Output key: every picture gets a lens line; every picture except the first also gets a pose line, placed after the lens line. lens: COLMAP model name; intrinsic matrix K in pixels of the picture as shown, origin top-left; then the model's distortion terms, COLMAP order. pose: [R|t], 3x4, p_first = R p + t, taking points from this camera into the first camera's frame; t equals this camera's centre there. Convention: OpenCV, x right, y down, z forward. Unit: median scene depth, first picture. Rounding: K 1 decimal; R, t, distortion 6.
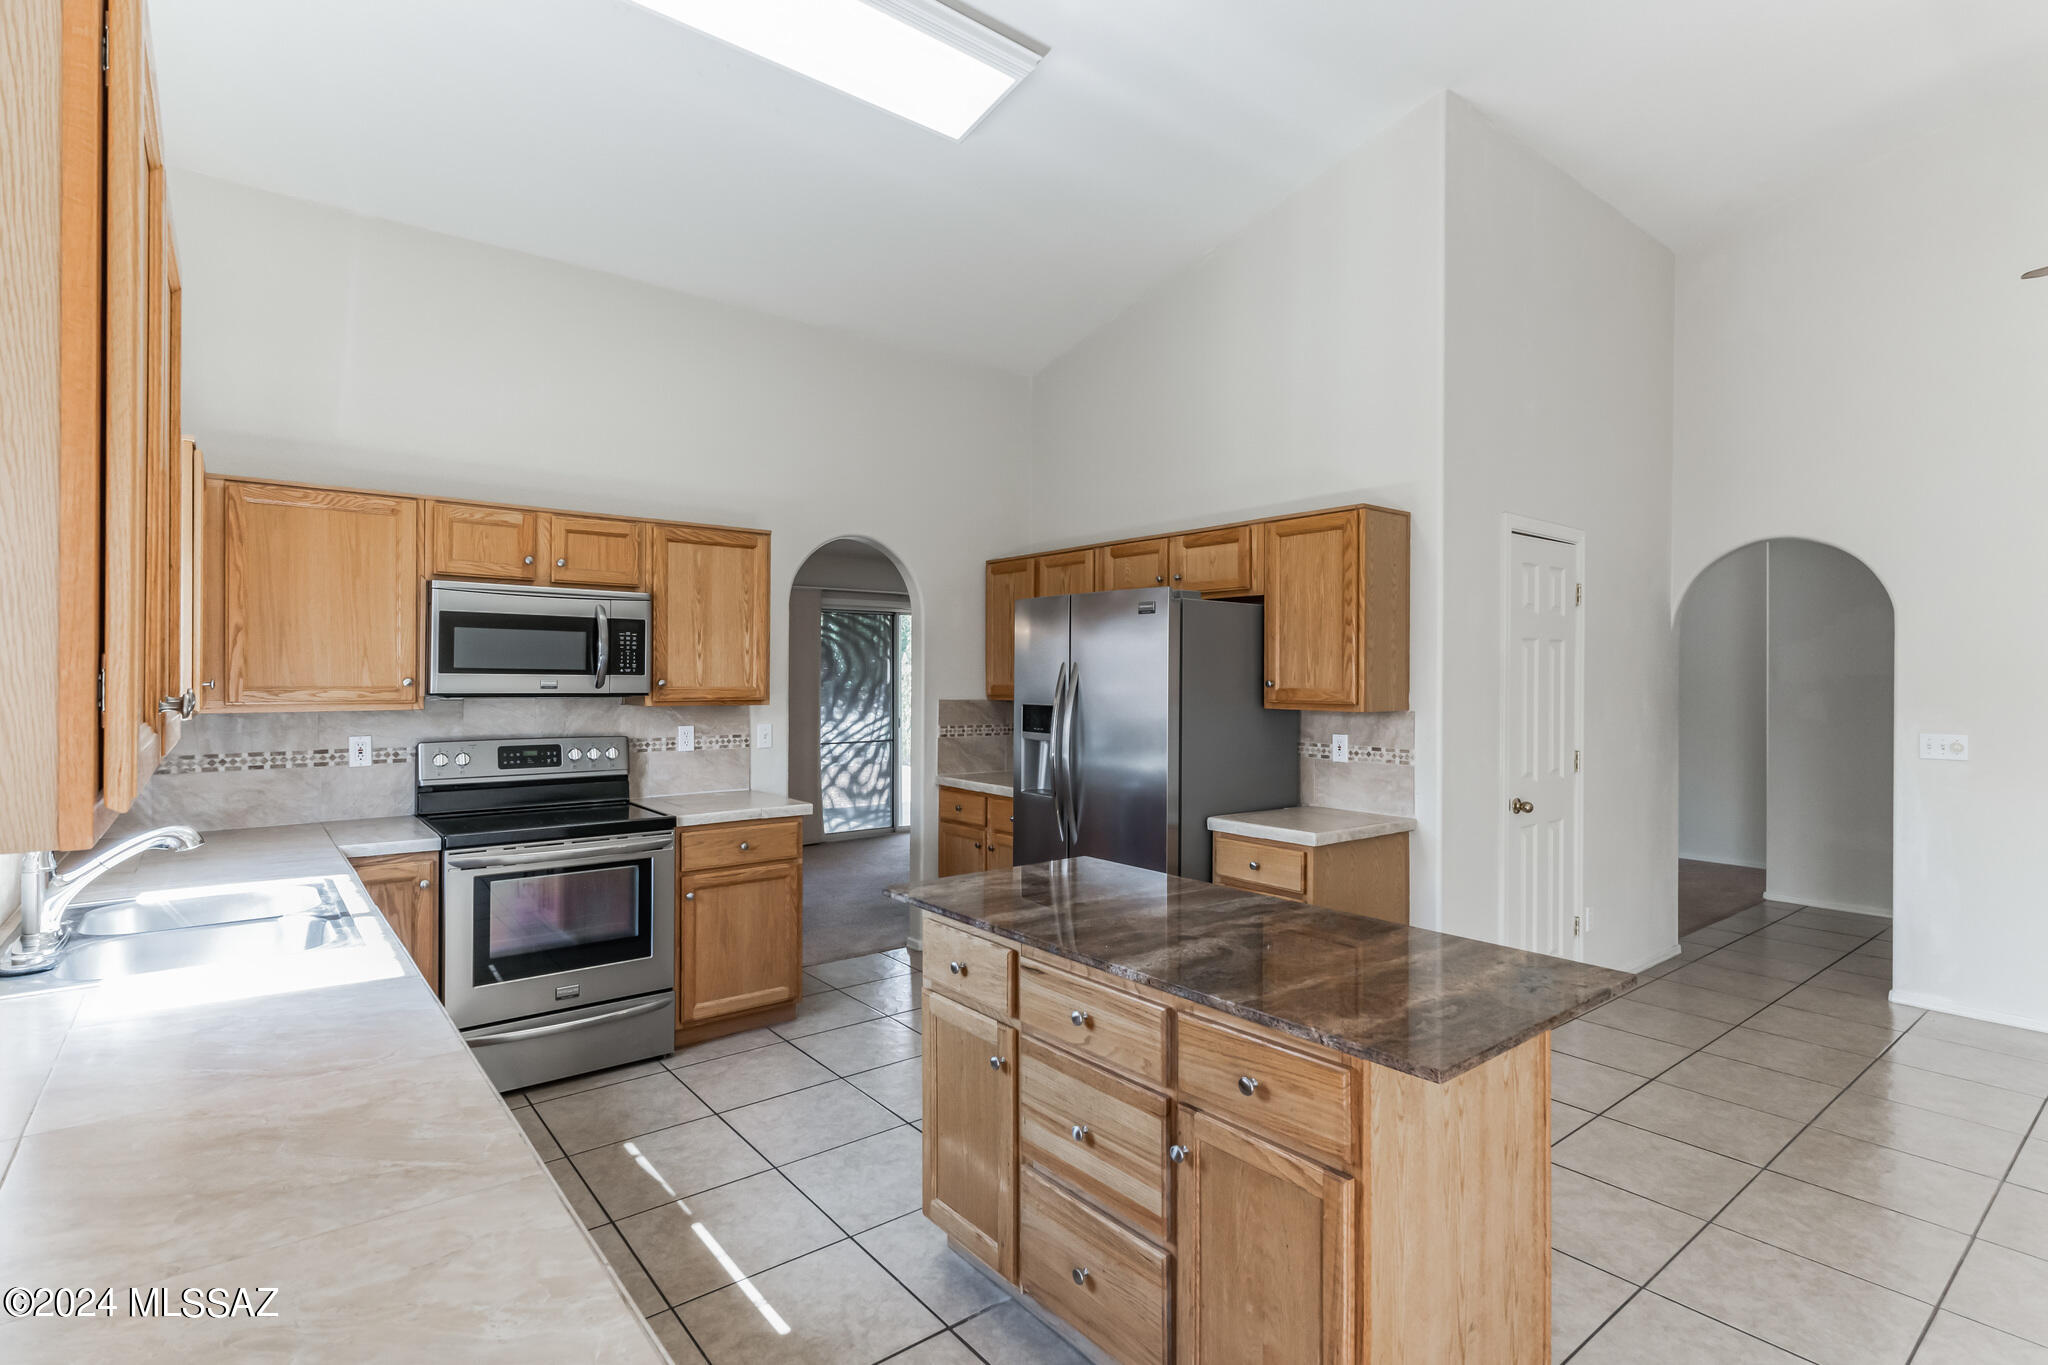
lens RADIAL K [[987.9, 0, 1039.7], [0, 987.9, 686.1], [0, 0, 1]] dist [0.002457, -0.000081]
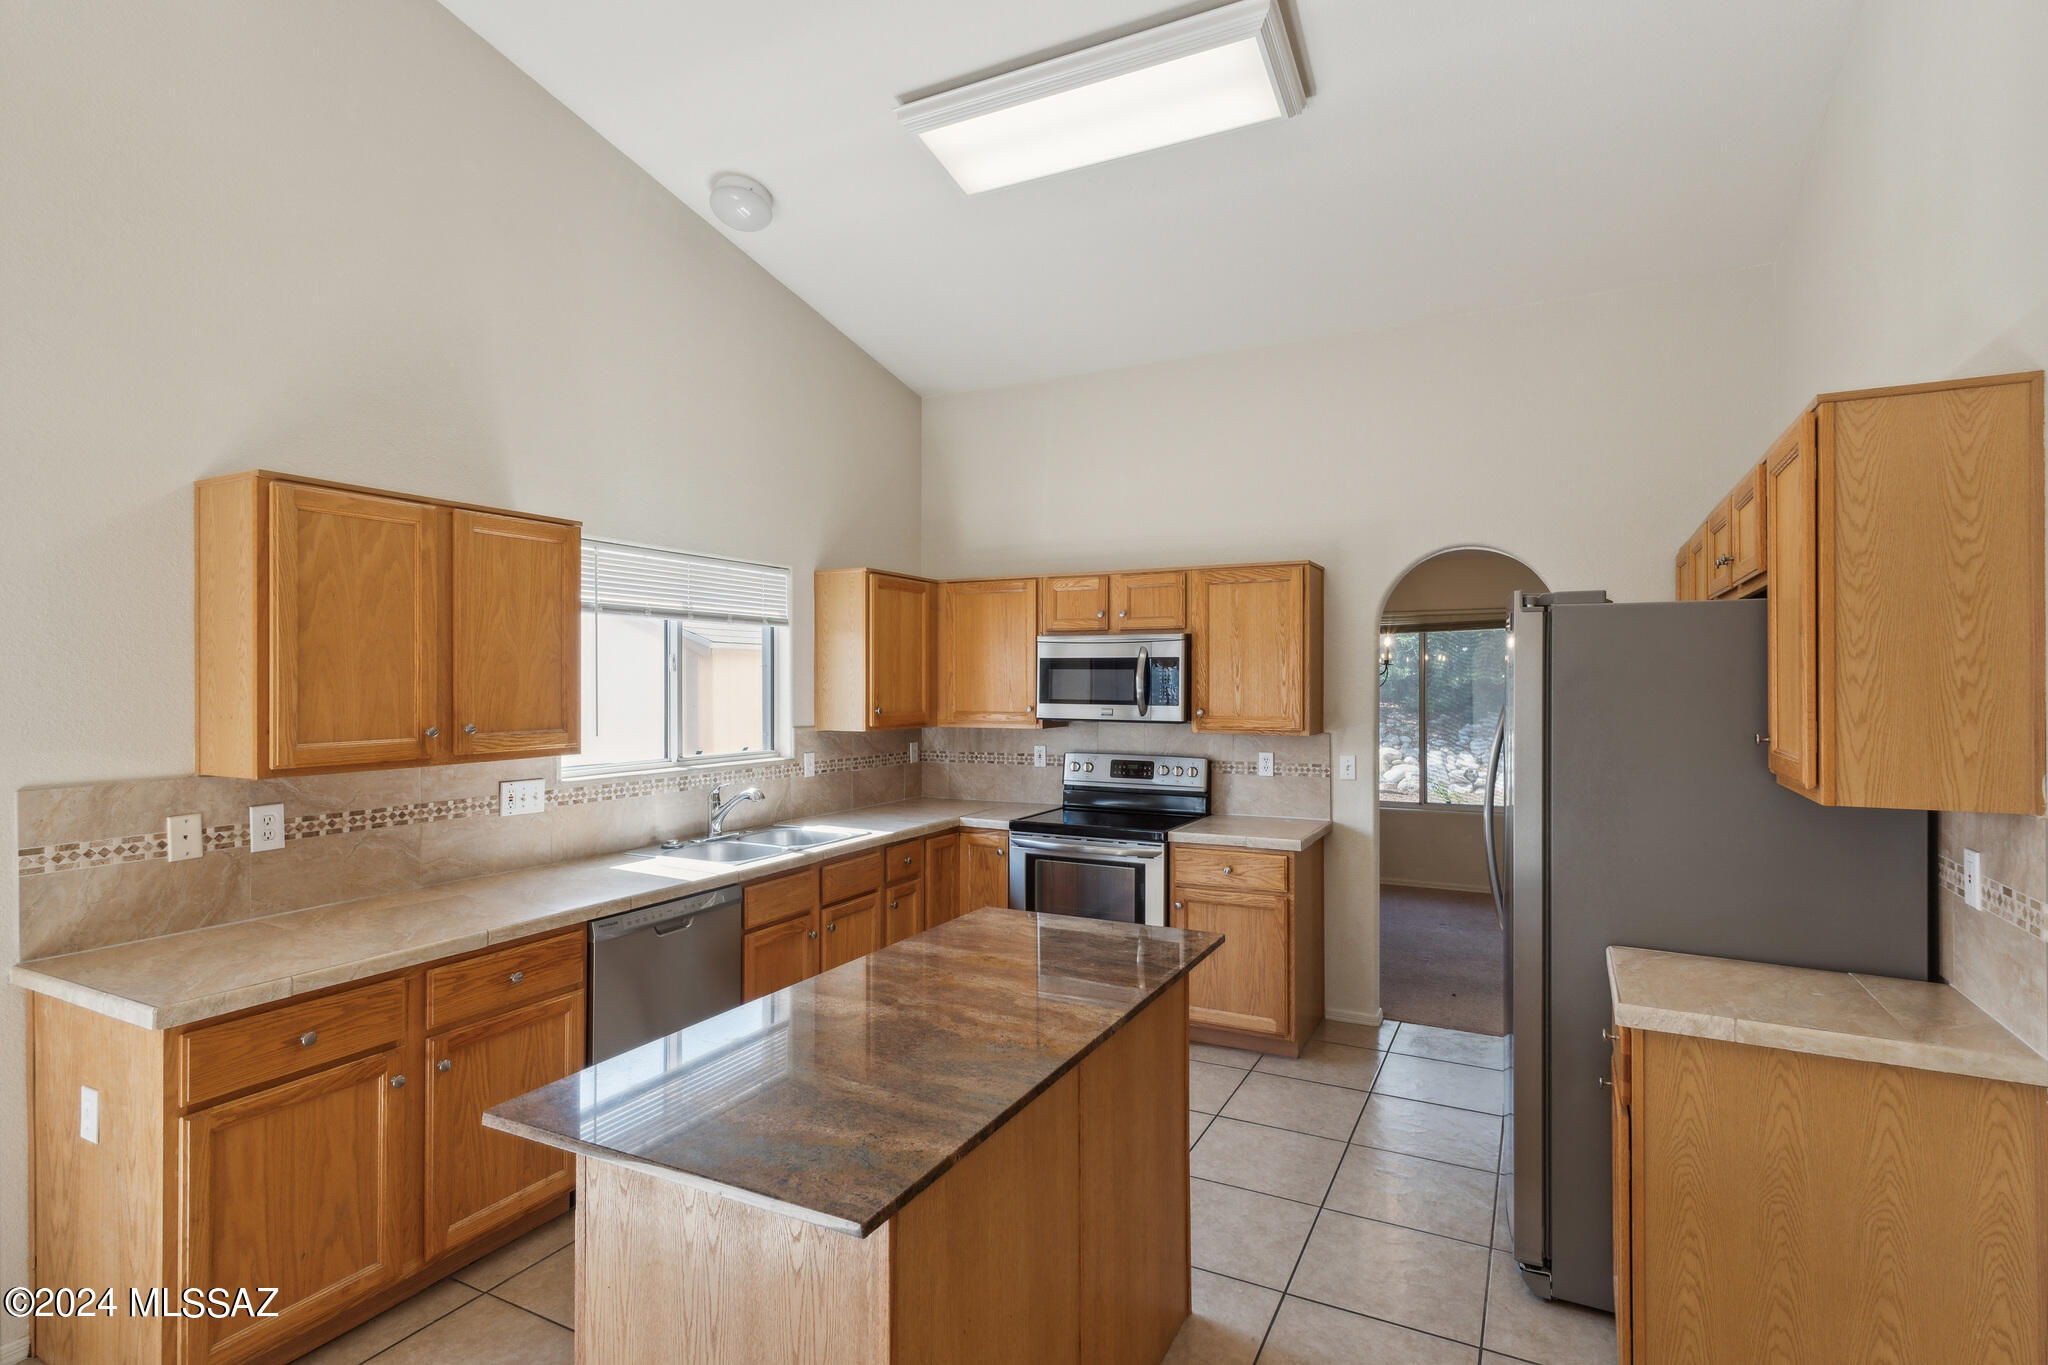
lens RADIAL K [[987.9, 0, 1041.4], [0, 987.9, 675.8], [0, 0, 1]] dist [0.002457, -0.000081]
pose [[0.401327, -0.010995, -0.915869, 0.591983], [-0.007020, 0.999862, -0.015079, -0.027552], [0.915908, 0.012481, 0.401194, 0.399402]]
